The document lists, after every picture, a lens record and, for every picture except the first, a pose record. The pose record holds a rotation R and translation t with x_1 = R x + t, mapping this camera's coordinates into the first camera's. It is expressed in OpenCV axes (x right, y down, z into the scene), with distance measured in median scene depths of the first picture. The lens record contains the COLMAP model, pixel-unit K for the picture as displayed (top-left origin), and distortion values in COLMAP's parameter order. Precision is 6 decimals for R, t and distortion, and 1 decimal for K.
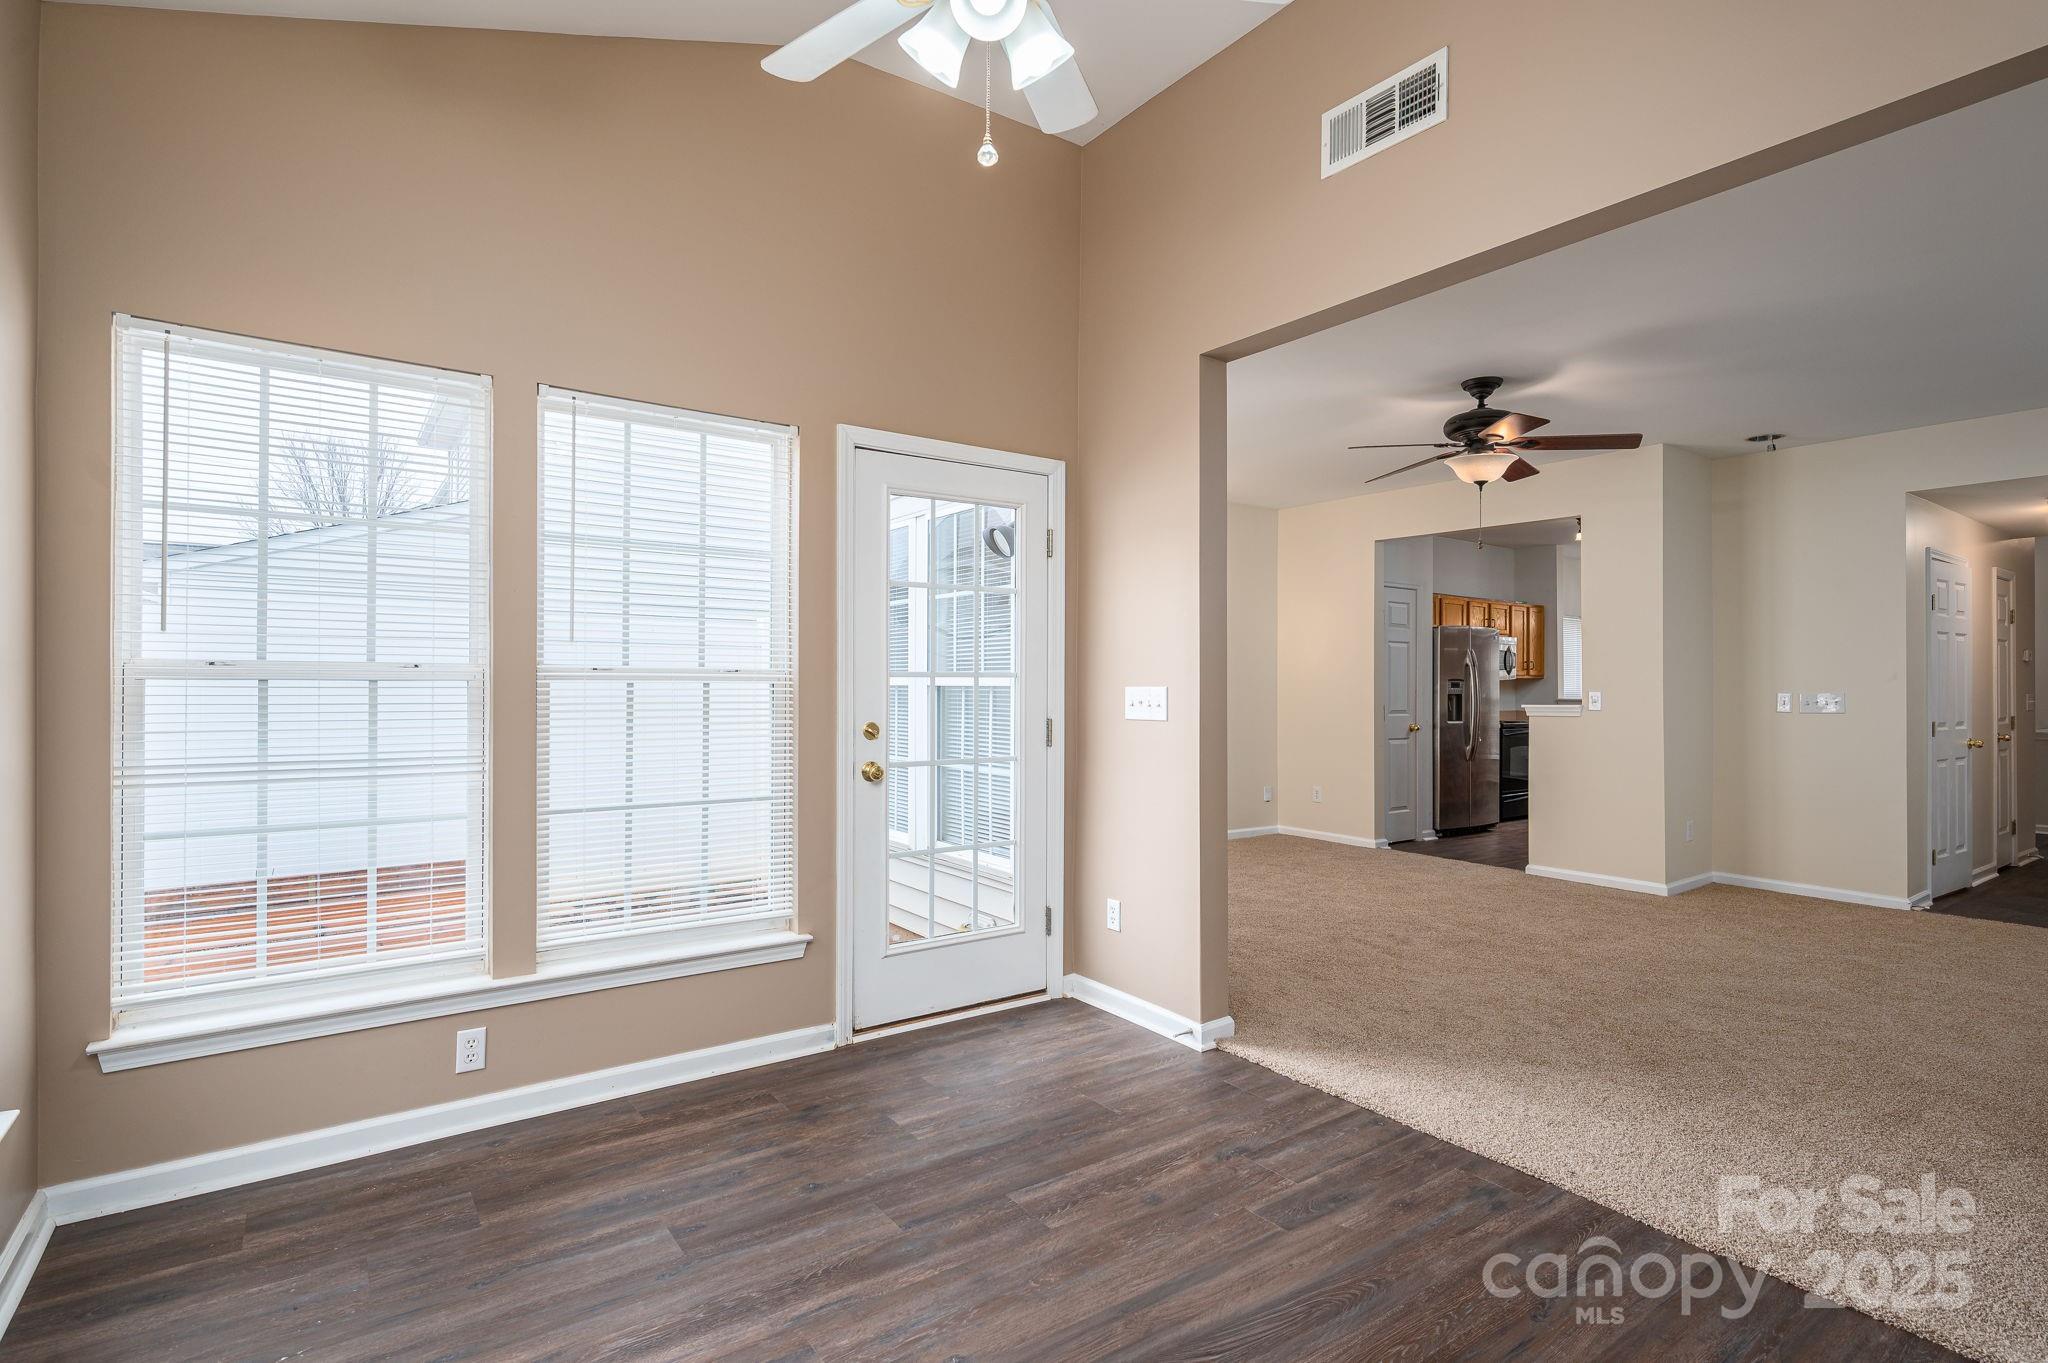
lens RADIAL K [[1001.5, 0, 979.8], [0, 1001.5, 685.1], [0, 0, 1]] dist [-0.002852, -0.000164]
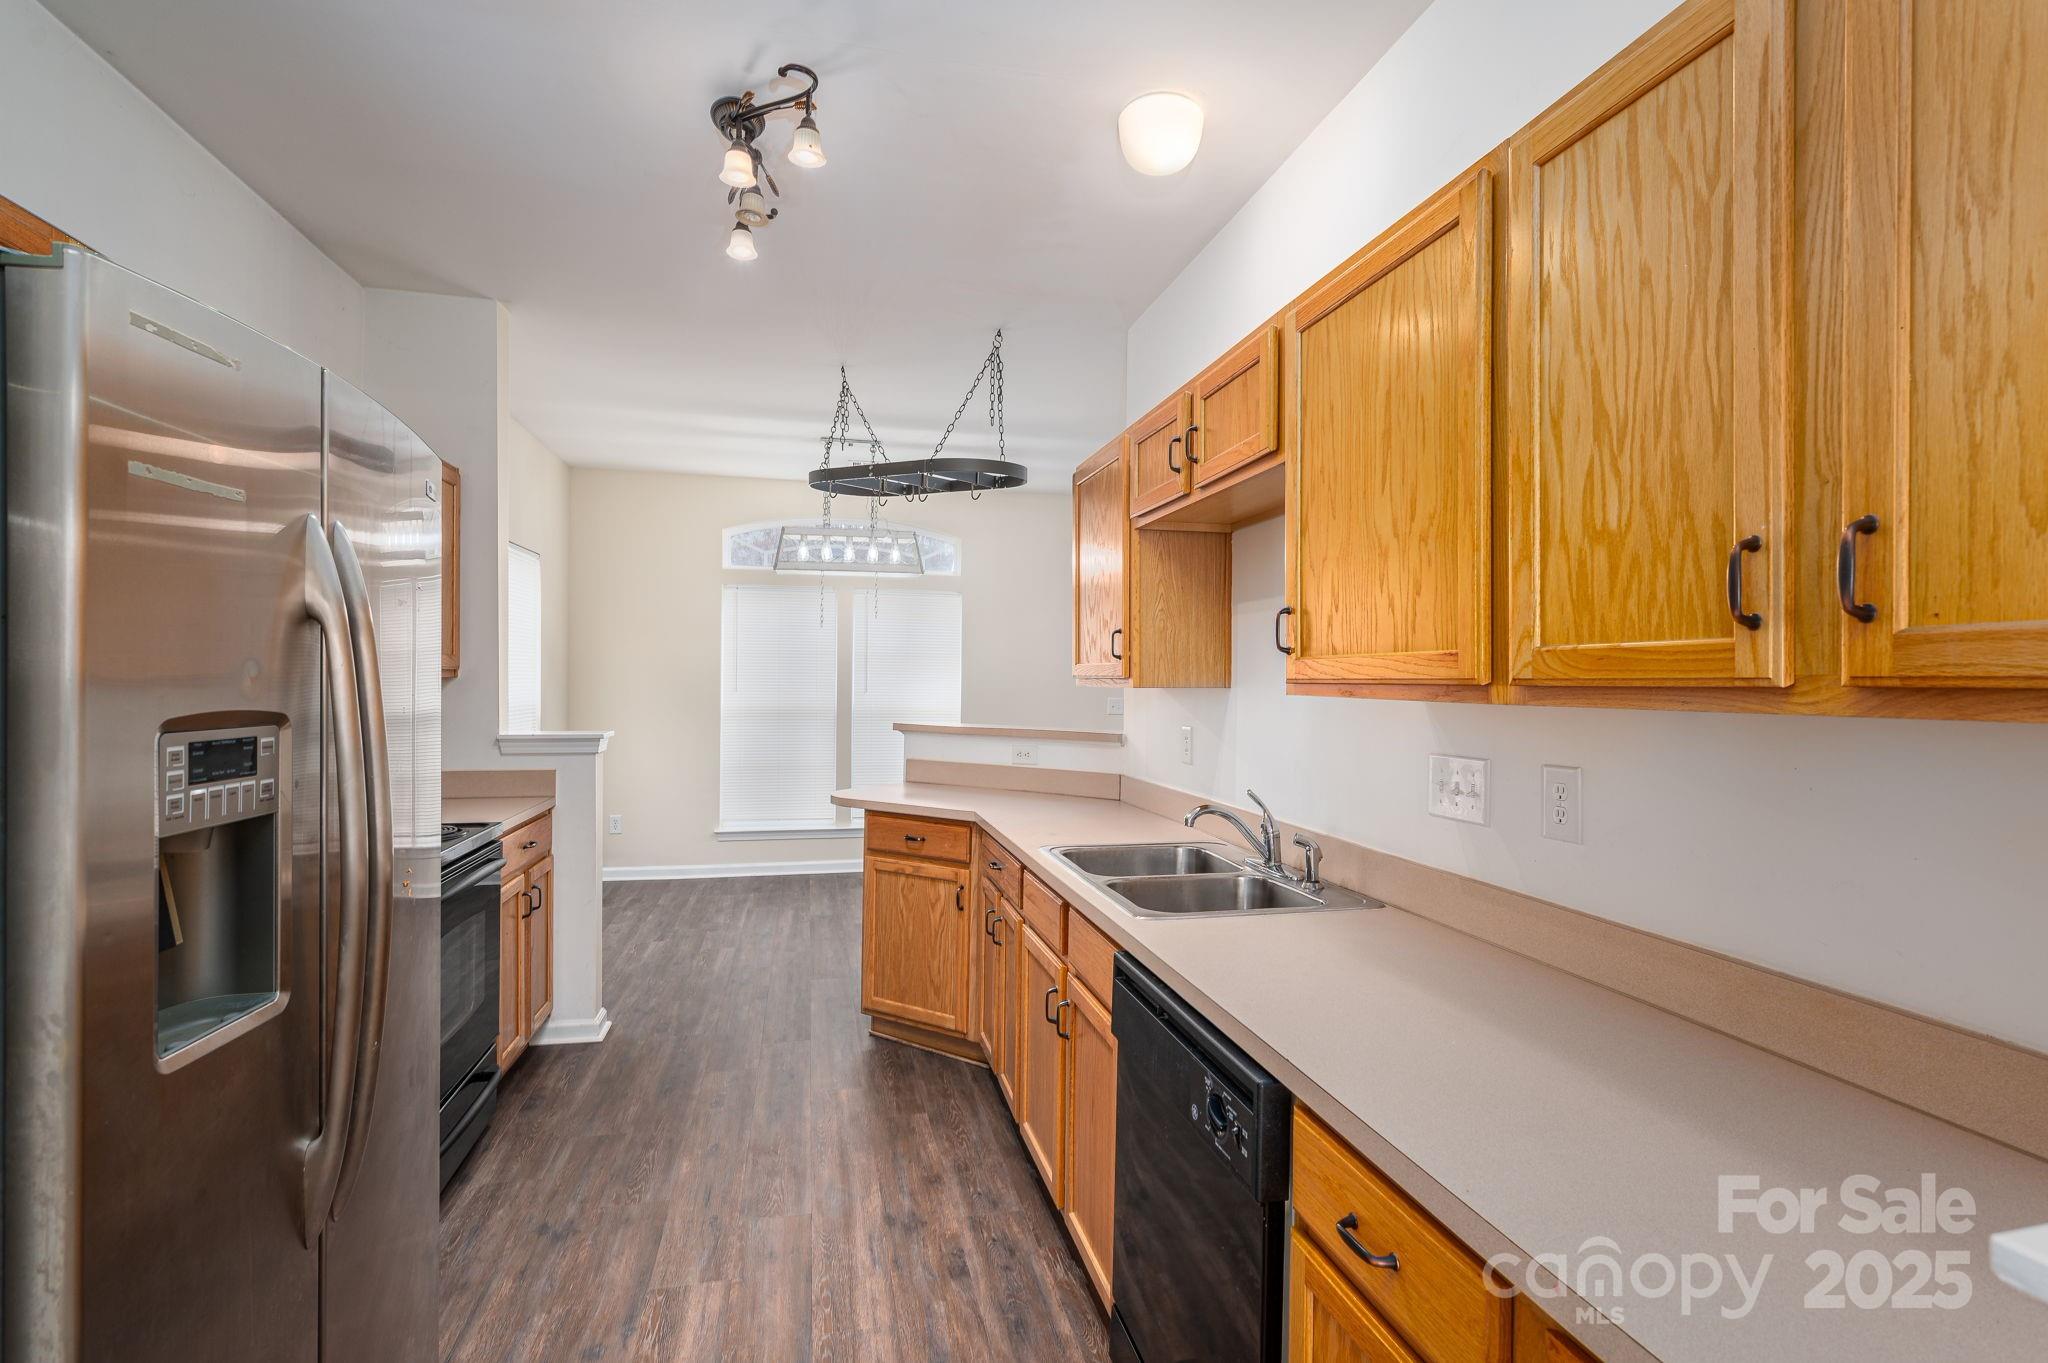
lens RADIAL K [[968.8, 0, 1031.9], [0, 968.8, 677.1], [0, 0, 1]] dist [-0.001657, -0.000301]
pose [[0.363083, 0.002857, 0.931752, 0.425576], [-0.007782, 0.999970, -0.000034, -0.012201], [-0.931724, -0.007238, 0.363094, 0.920160]]
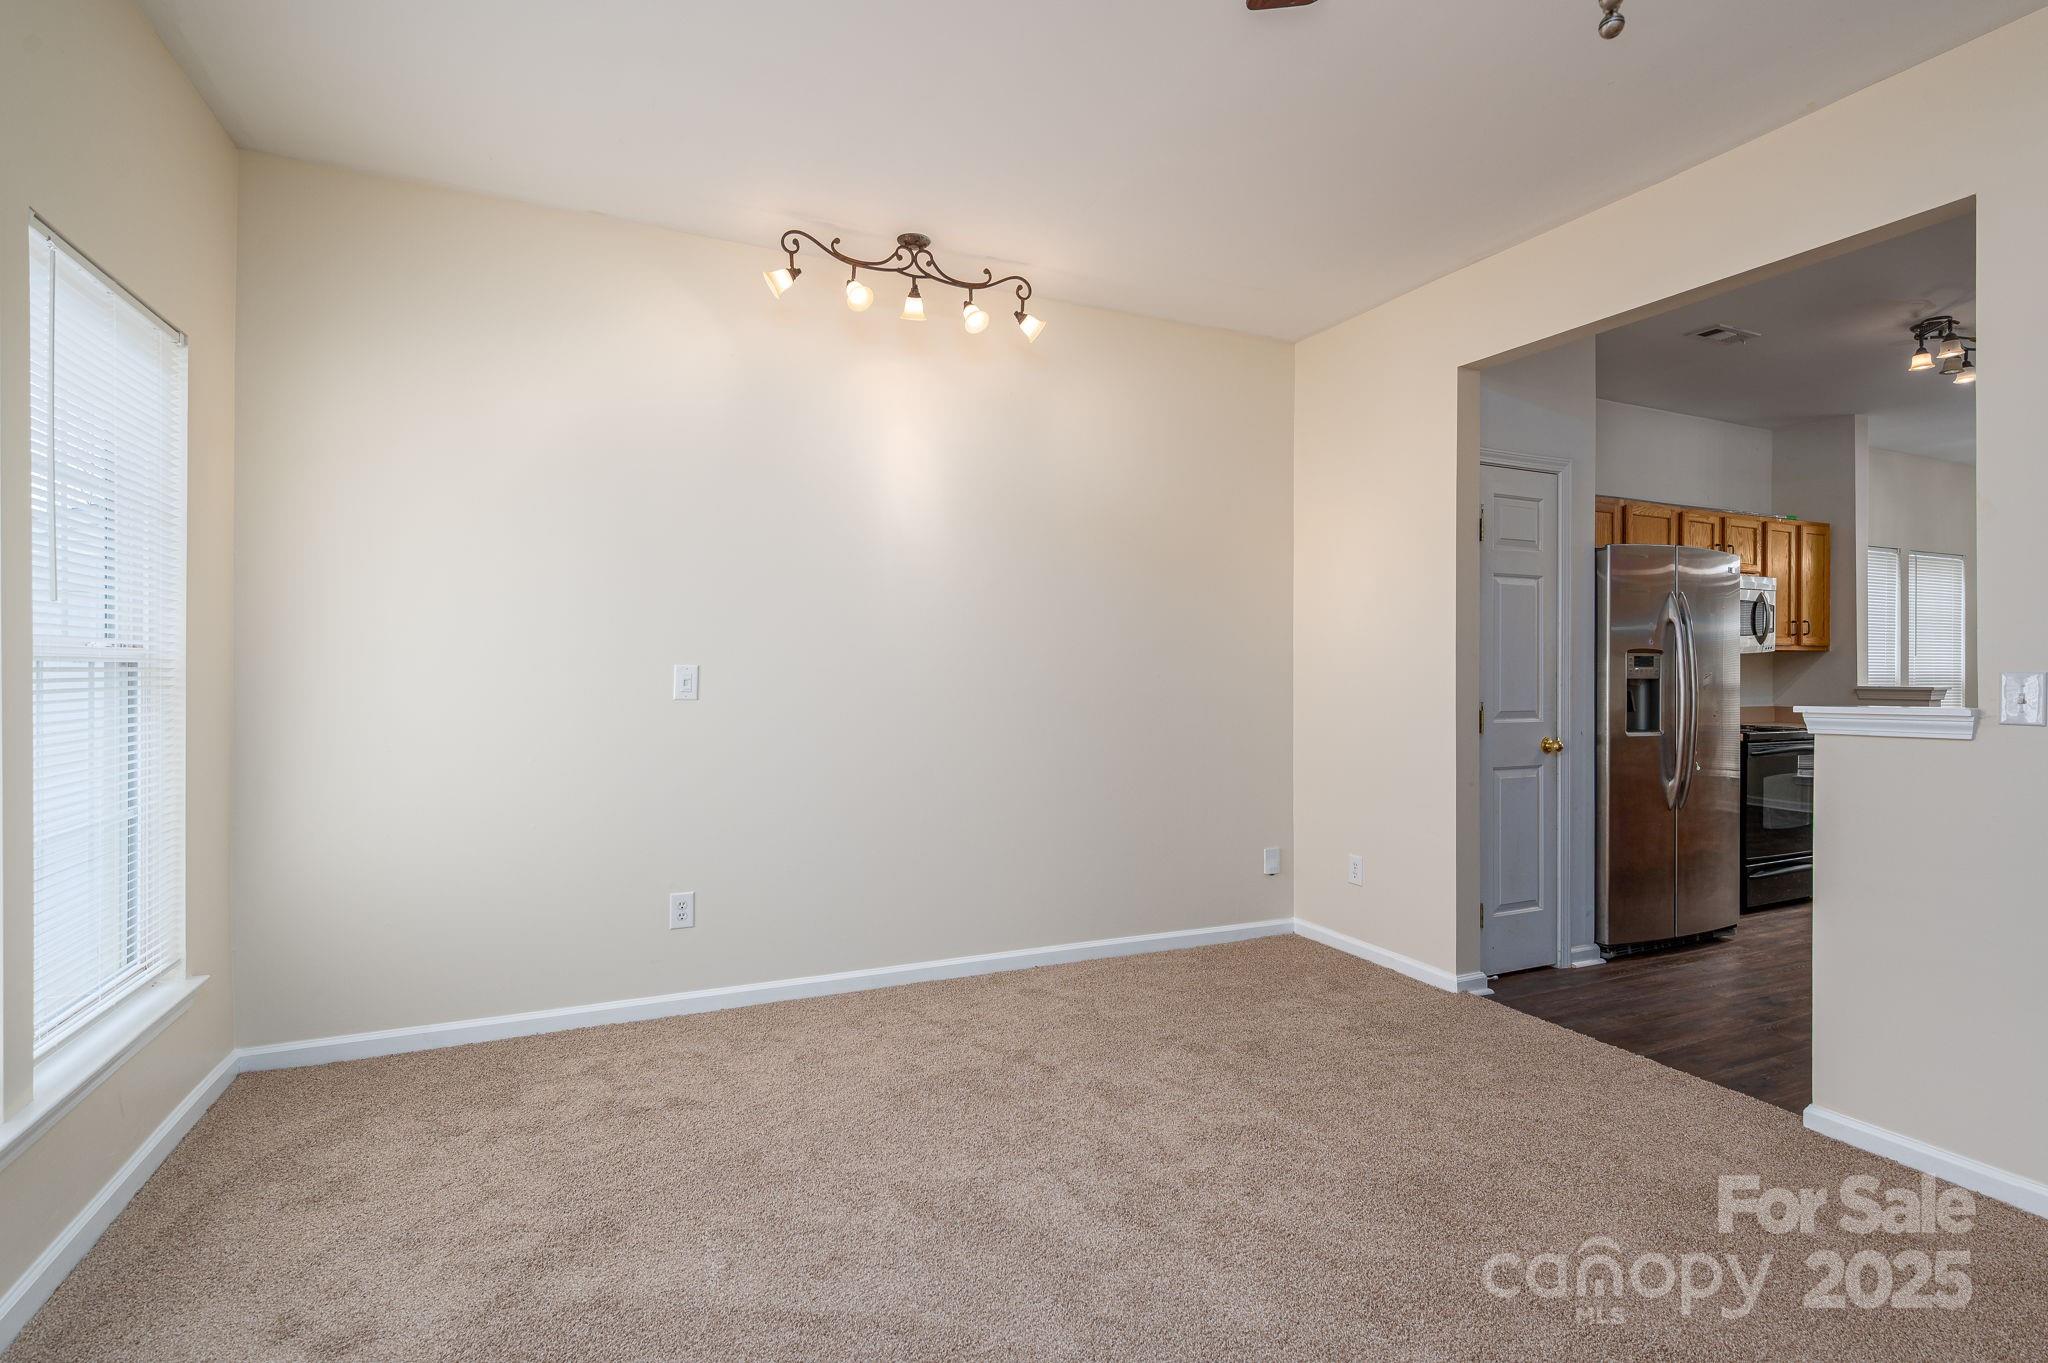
lens RADIAL K [[968.8, 0, 1031.9], [0, 968.8, 677.1], [0, 0, 1]] dist [-0.001657, -0.000301]
pose [[0.986979, -0.001448, -0.160843, 0.264240], [0.002680, 0.999969, 0.007446, 0.003944], [0.160827, -0.007780, 0.986952, 0.495761]]
